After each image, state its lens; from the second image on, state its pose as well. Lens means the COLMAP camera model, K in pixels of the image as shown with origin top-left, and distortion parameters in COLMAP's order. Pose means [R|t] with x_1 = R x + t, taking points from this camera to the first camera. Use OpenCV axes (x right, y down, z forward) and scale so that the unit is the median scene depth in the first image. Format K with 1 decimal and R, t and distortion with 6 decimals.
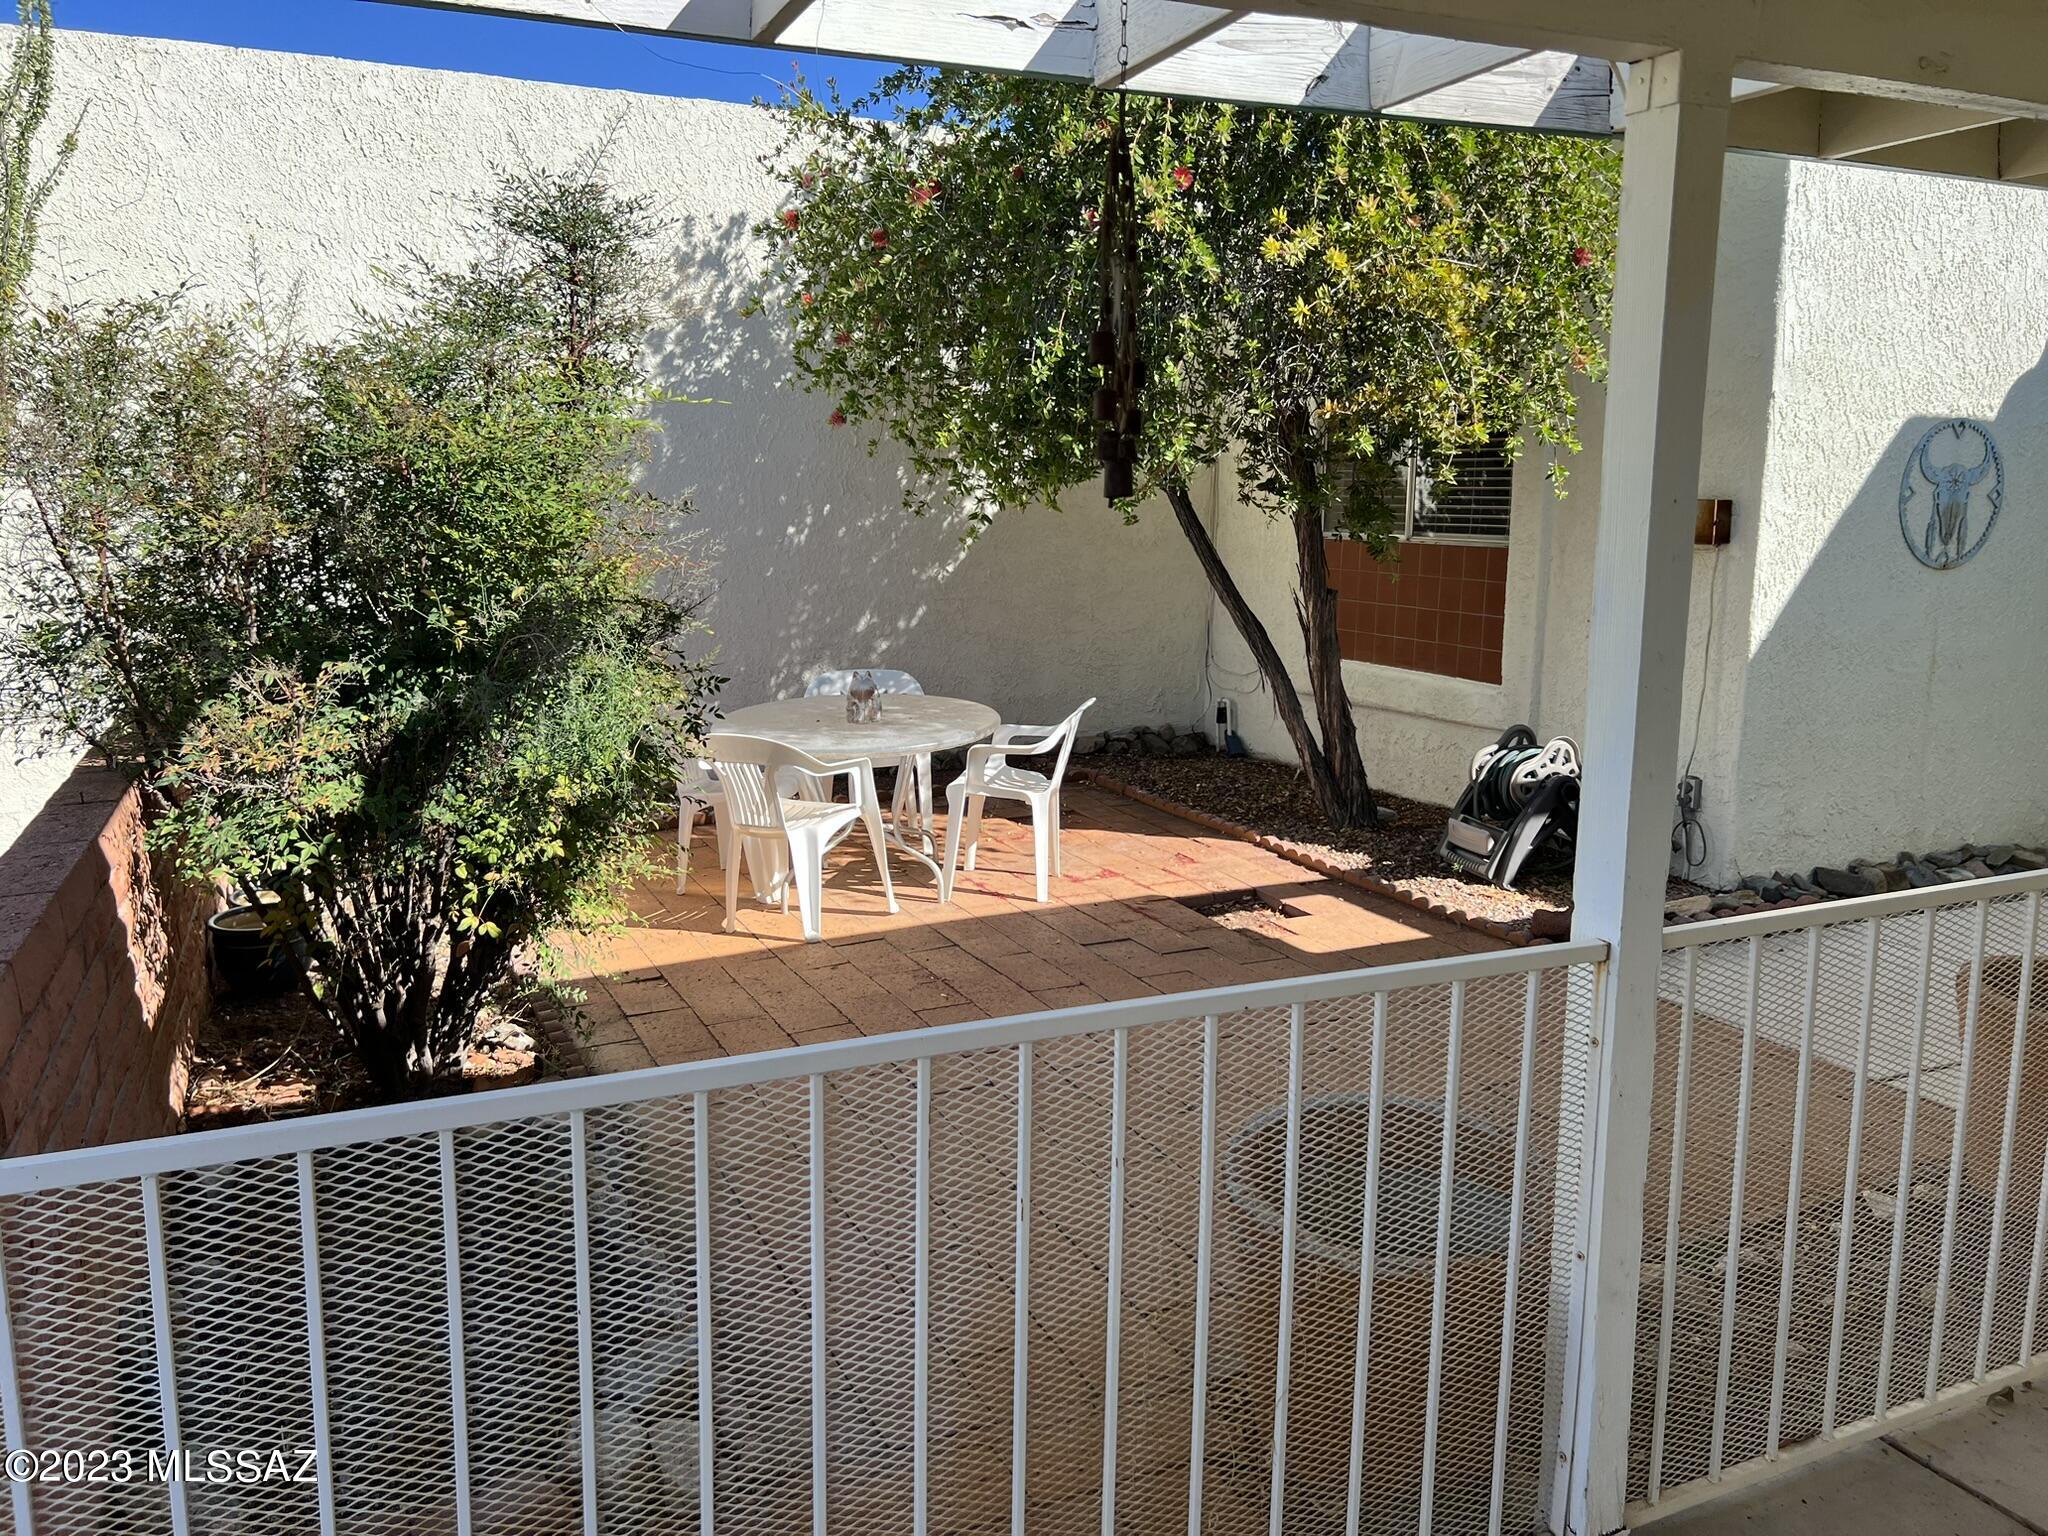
lens RADIAL K [[1561.1, 0, 1020.0], [0, 1561.1, 754.7], [0, 0, 1]] dist [0.054503, -0.073978]
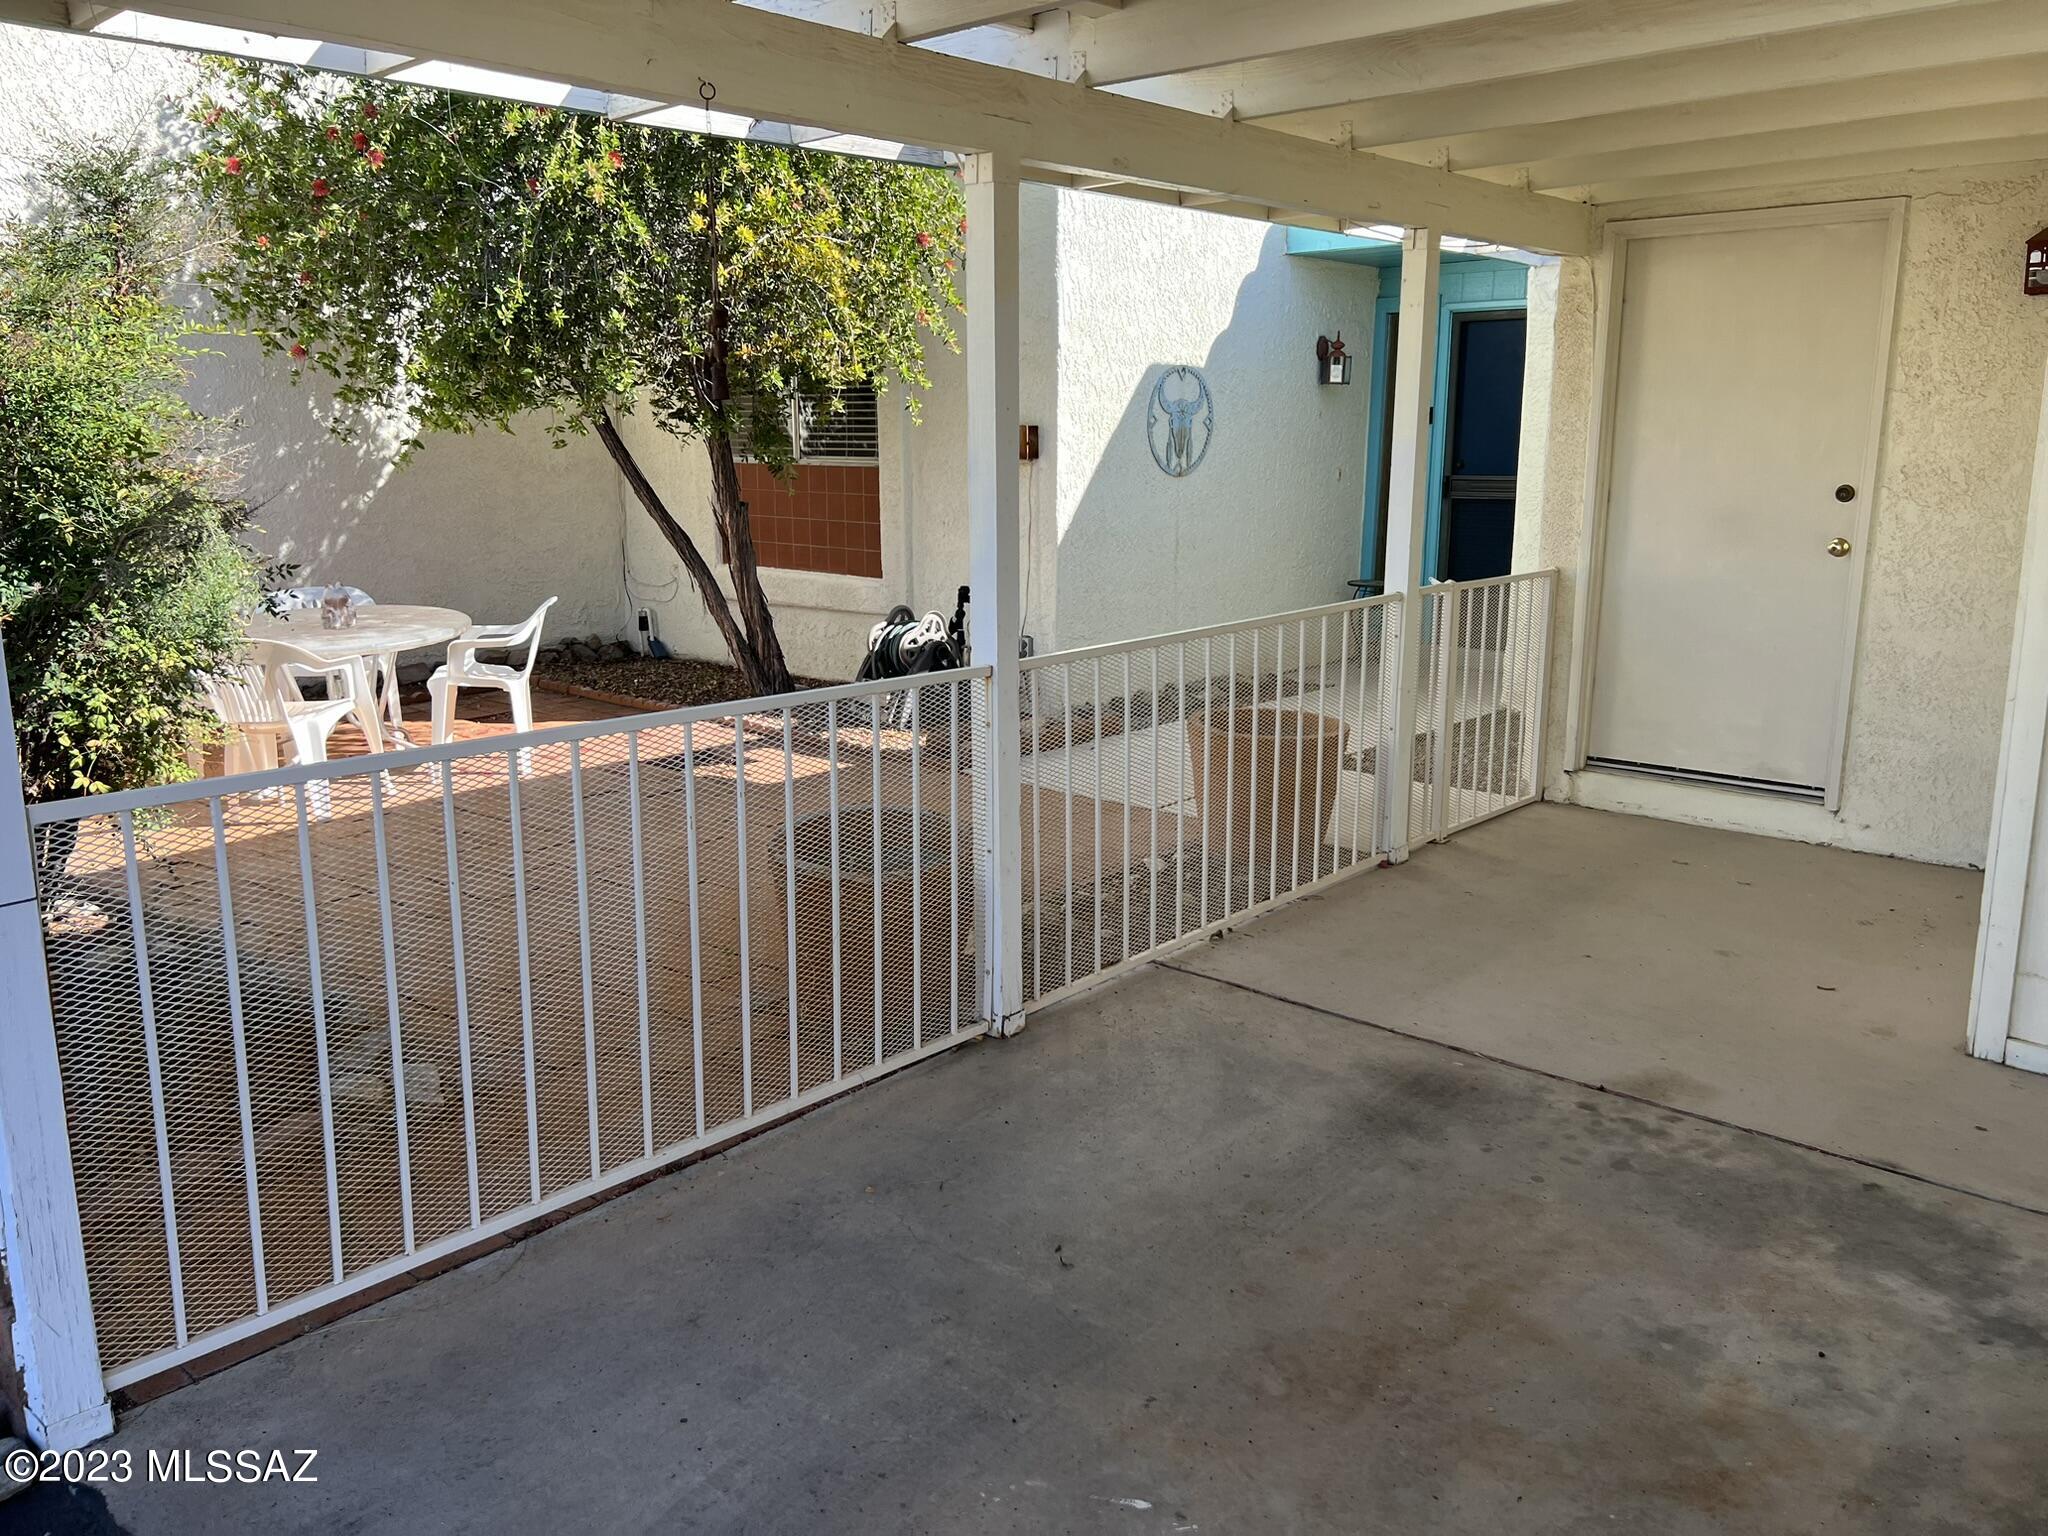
lens RADIAL K [[1544.0, 0, 1024.0], [0, 1544.0, 768.0], [0, 0, 1]] dist [0.140065, -0.316477]
pose [[0.916772, -0.091839, 0.388709, -0.101811], [0.073493, 0.995377, 0.061839, 0.046313], [-0.392591, -0.028125, 0.919283, -0.225008]]
